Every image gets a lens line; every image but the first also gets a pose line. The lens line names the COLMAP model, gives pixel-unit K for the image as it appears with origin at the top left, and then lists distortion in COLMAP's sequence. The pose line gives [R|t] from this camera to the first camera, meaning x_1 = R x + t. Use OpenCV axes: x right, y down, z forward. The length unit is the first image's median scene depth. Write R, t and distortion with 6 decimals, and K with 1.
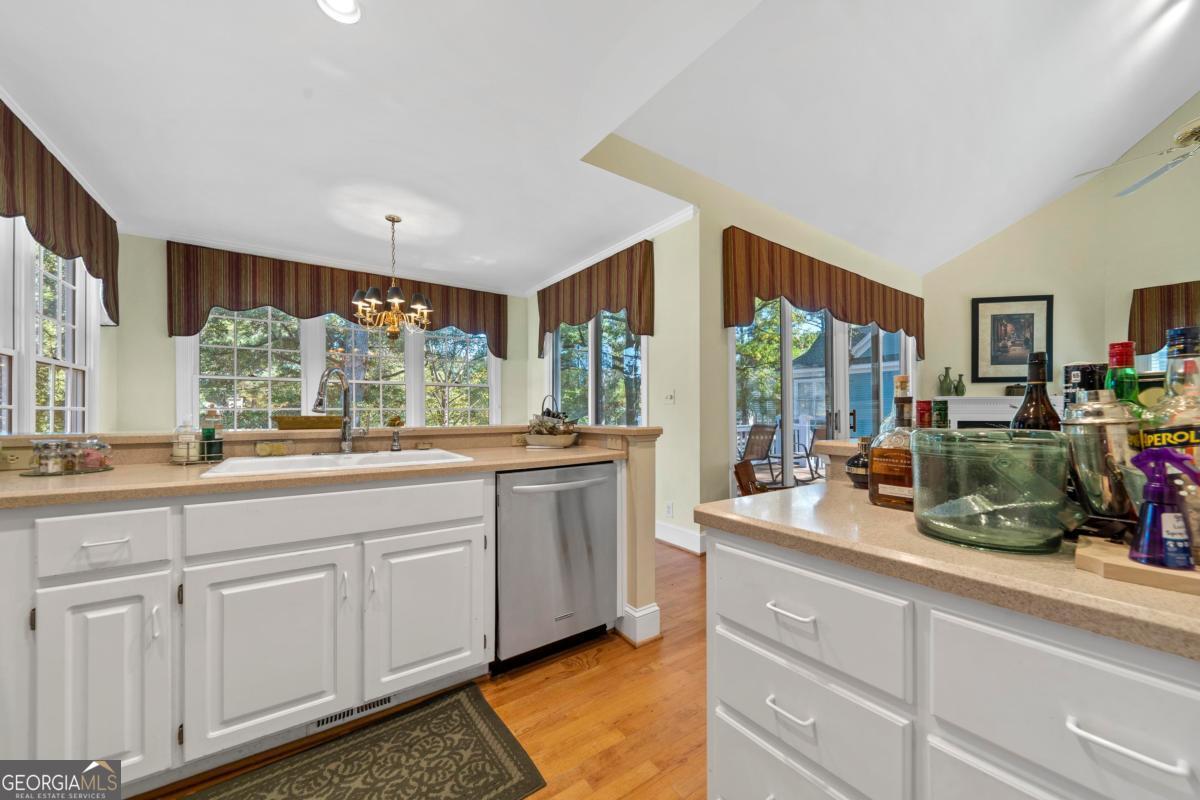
lens RADIAL K [[436.8, 0, 600.5], [0, 436.8, 410.9], [0, 0, 1]] dist [0.000675, 0.000036]
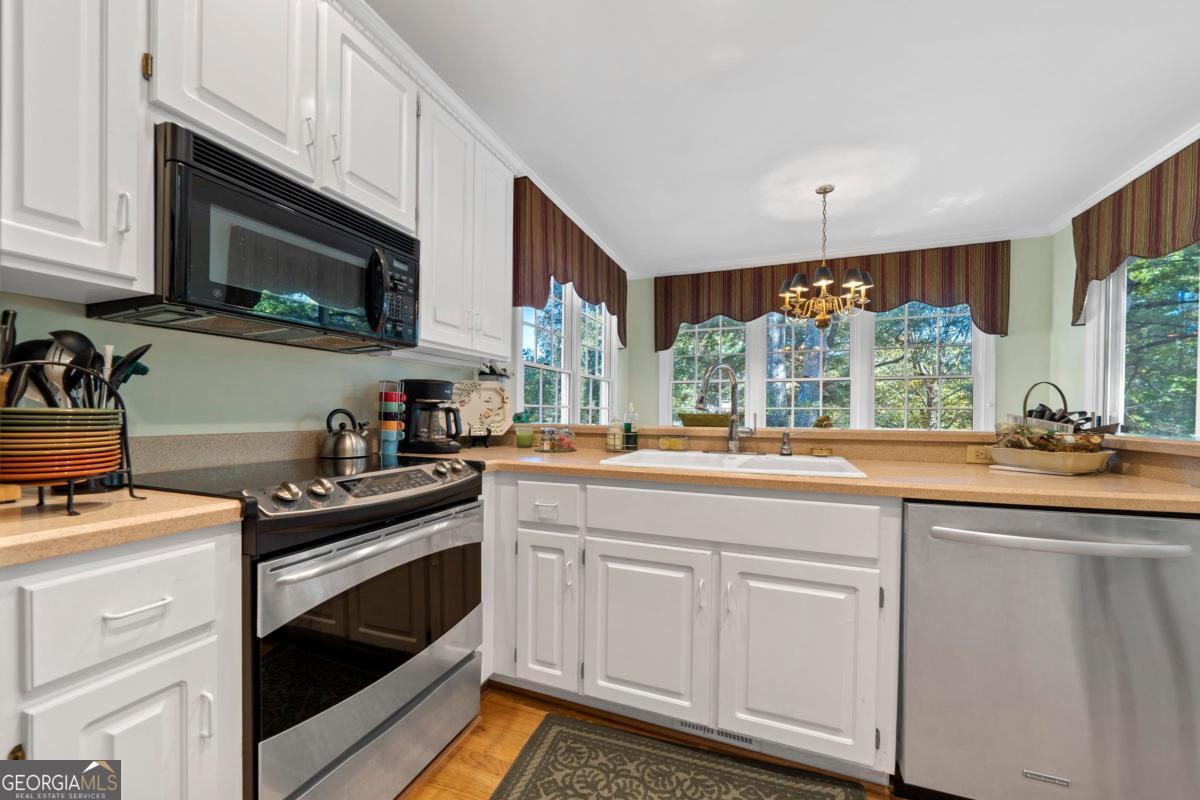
lens RADIAL K [[458.4, 0, 597.4], [0, 458.4, 418.0], [0, 0, 1]] dist [-0.001639, -0.000200]
pose [[0.551477, 0.015501, -0.834046, 0.069497], [-0.004222, 0.999866, 0.015791, 0.005164], [0.834180, -0.005187, 0.551468, 0.177035]]
